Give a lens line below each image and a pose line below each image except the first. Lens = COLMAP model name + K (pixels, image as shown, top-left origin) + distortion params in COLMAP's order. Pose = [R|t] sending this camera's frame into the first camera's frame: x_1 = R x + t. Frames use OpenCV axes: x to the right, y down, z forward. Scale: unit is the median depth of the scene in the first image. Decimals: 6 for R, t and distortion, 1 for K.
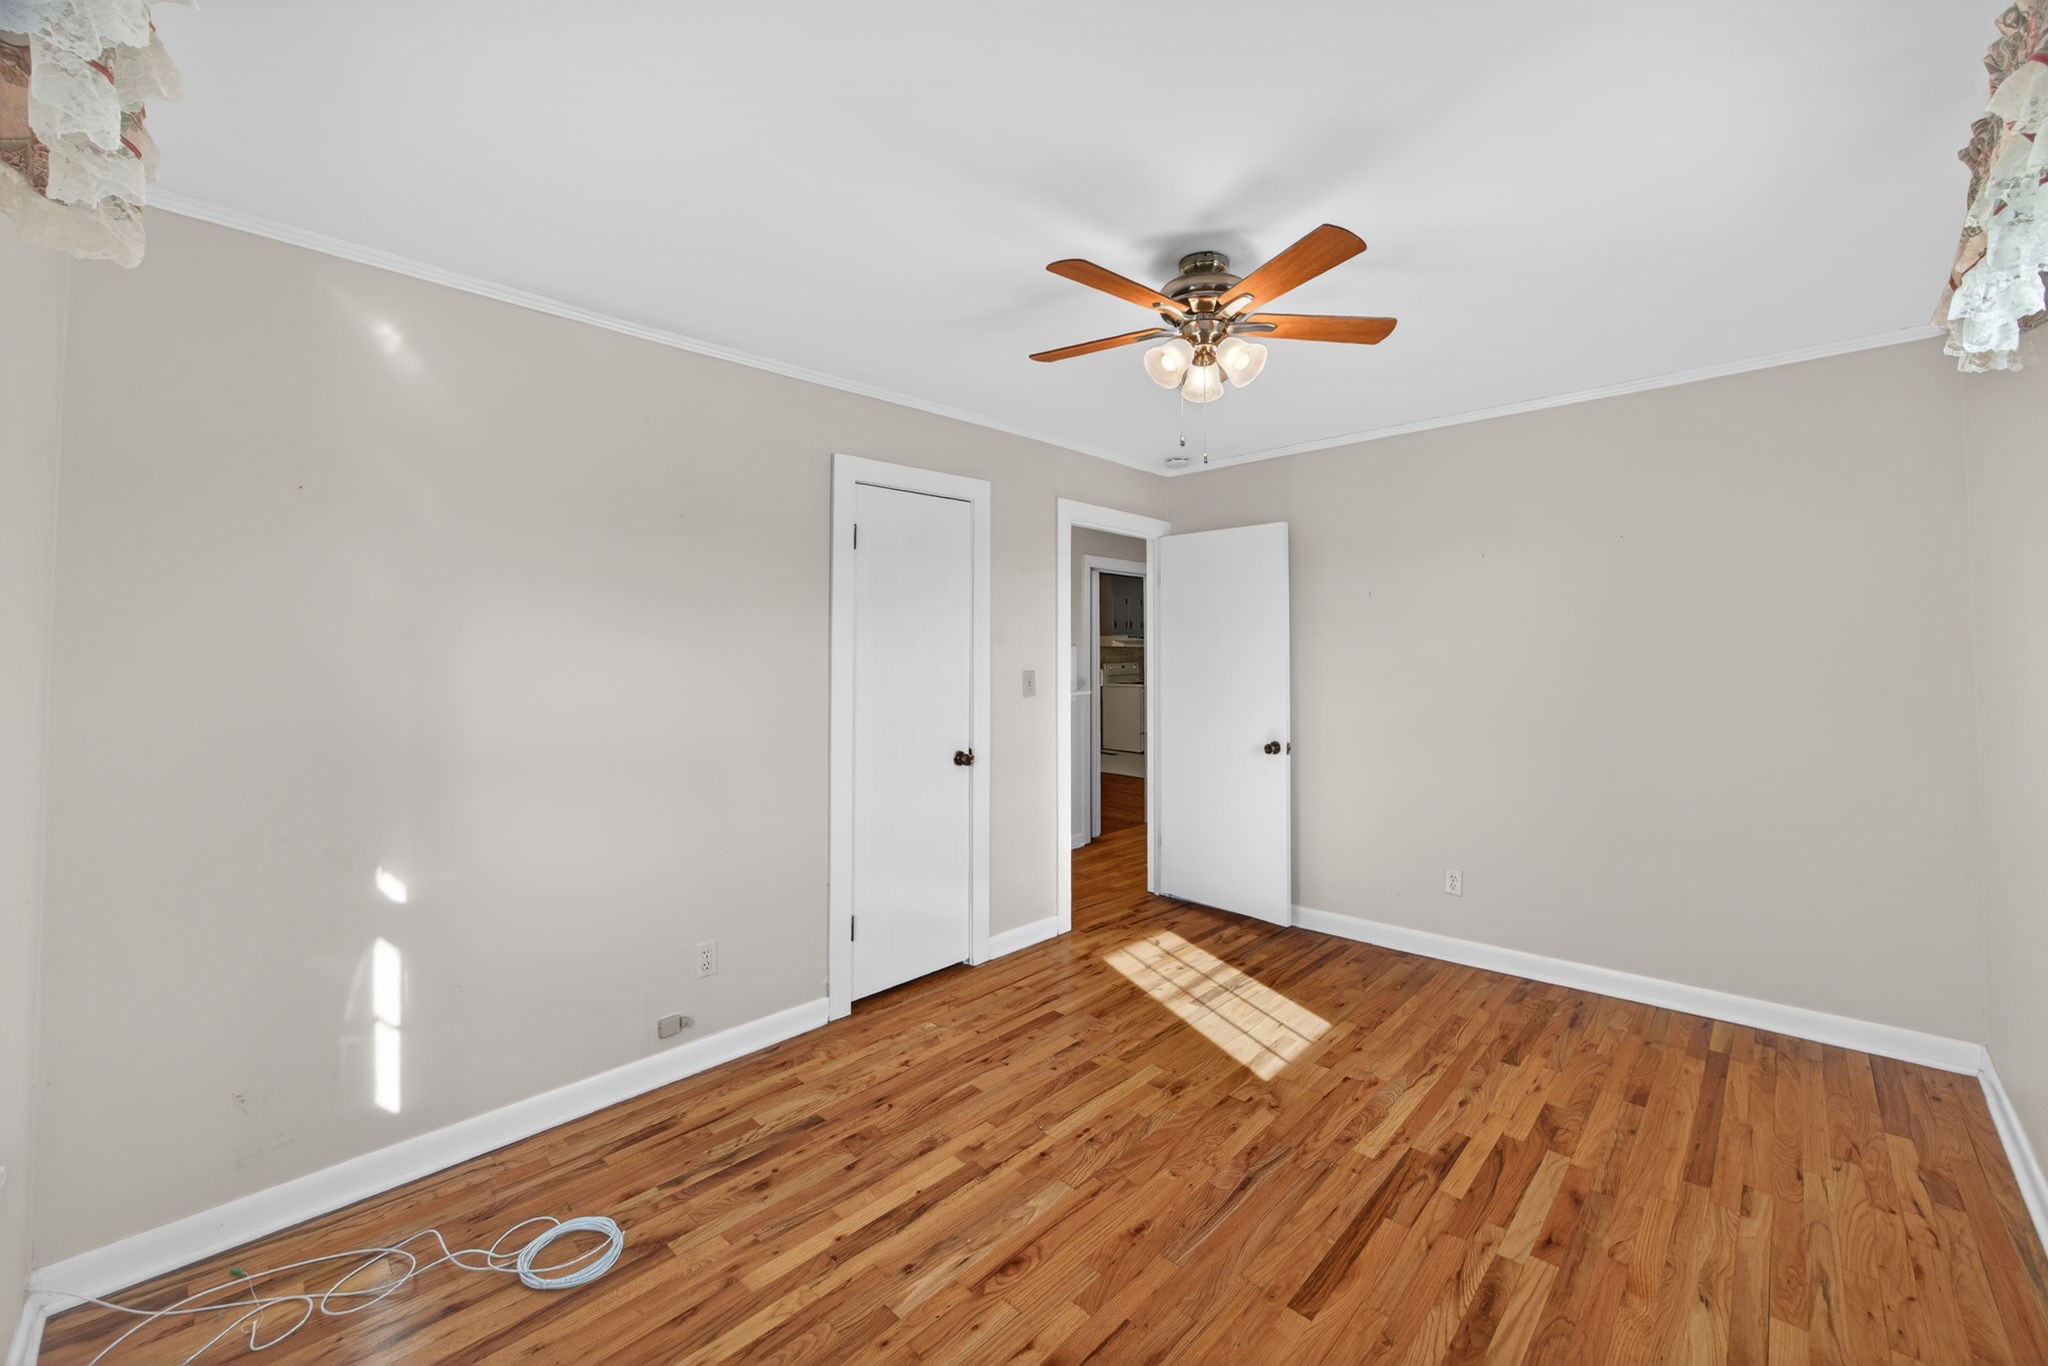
lens RADIAL K [[805.4, 0, 1037.7], [0, 805.4, 664.2], [0, 0, 1]] dist [-0.023047, 0.010749]
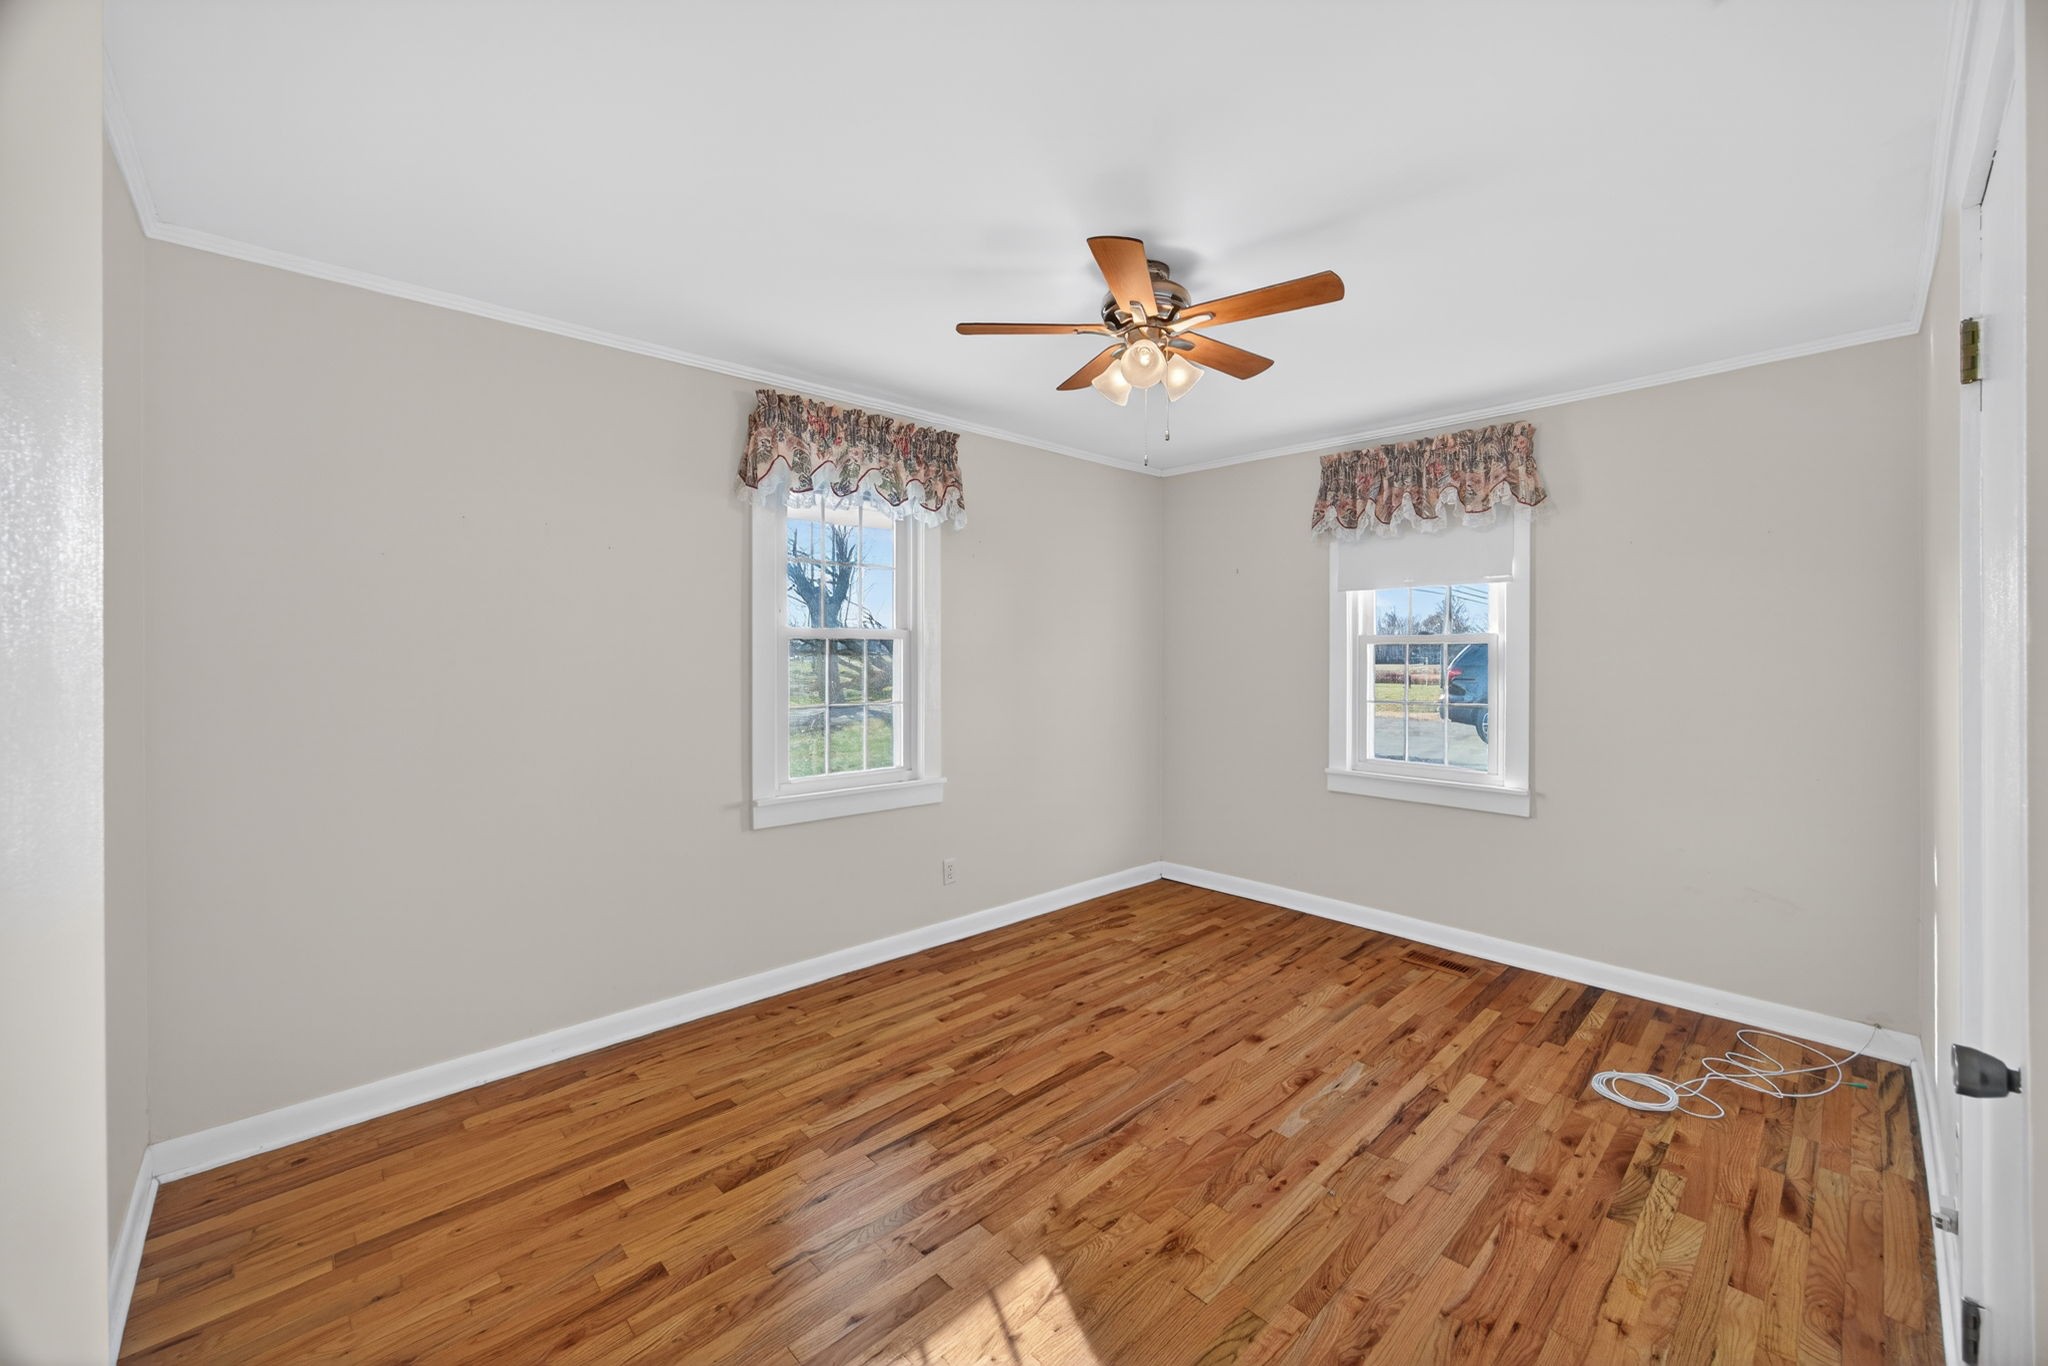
lens RADIAL K [[805.4, 0, 1037.7], [0, 805.4, 664.2], [0, 0, 1]] dist [-0.023047, 0.010749]
pose [[-0.999223, 0.003729, 0.039242, 0.319128], [0.005265, 0.999221, 0.039116, -0.033139], [-0.039065, 0.039292, -0.998464, 2.057586]]
